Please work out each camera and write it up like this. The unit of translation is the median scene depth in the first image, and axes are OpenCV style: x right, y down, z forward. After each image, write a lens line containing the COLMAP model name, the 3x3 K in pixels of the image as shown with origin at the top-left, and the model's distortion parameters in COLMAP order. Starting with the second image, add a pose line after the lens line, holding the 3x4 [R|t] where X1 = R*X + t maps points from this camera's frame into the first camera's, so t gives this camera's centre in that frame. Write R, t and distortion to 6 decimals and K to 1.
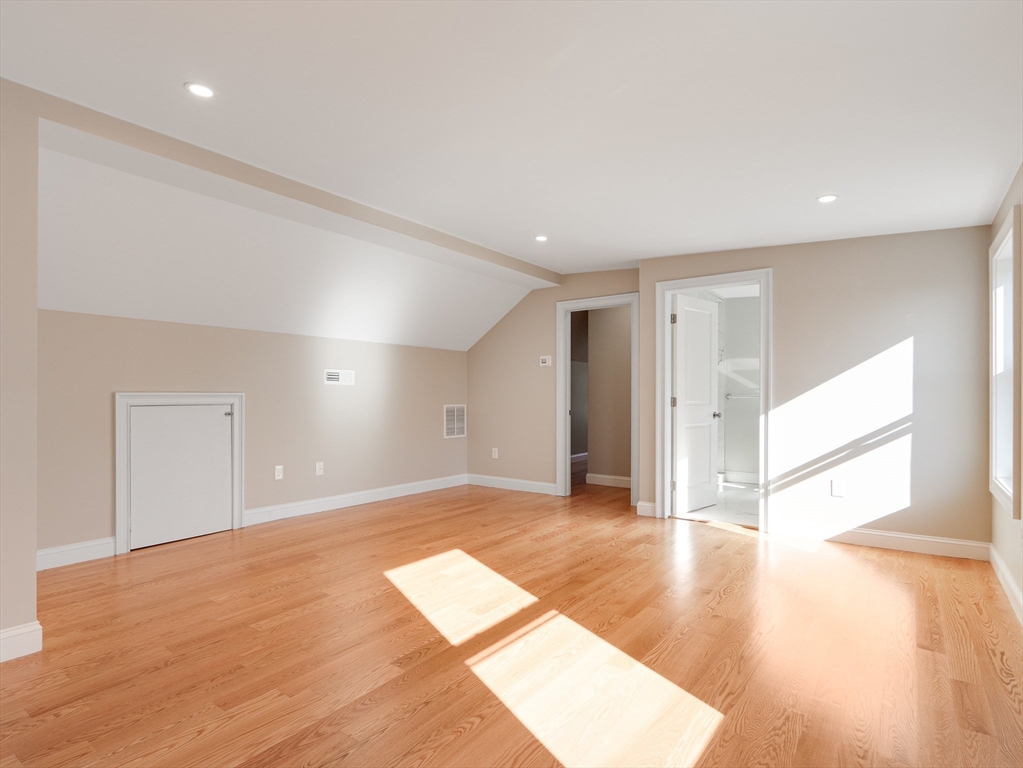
lens RADIAL K [[539.1, 0, 496.9], [0, 539.1, 388.0], [0, 0, 1]] dist [-0.001025, 0.000260]
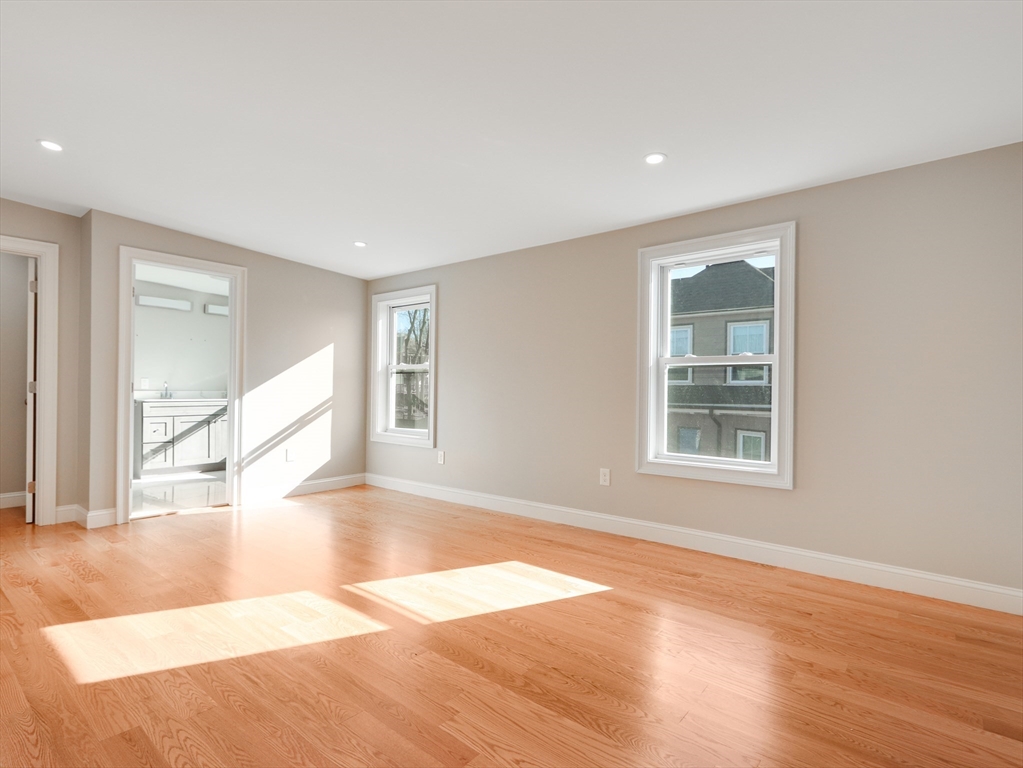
lens RADIAL K [[539.1, 0, 496.9], [0, 539.1, 388.0], [0, 0, 1]] dist [-0.001025, 0.000260]
pose [[0.066678, -0.001282, 0.997774, -0.656215], [-0.025982, 0.999658, 0.003020, 0.010216], [-0.997436, -0.026125, 0.066622, 0.453014]]
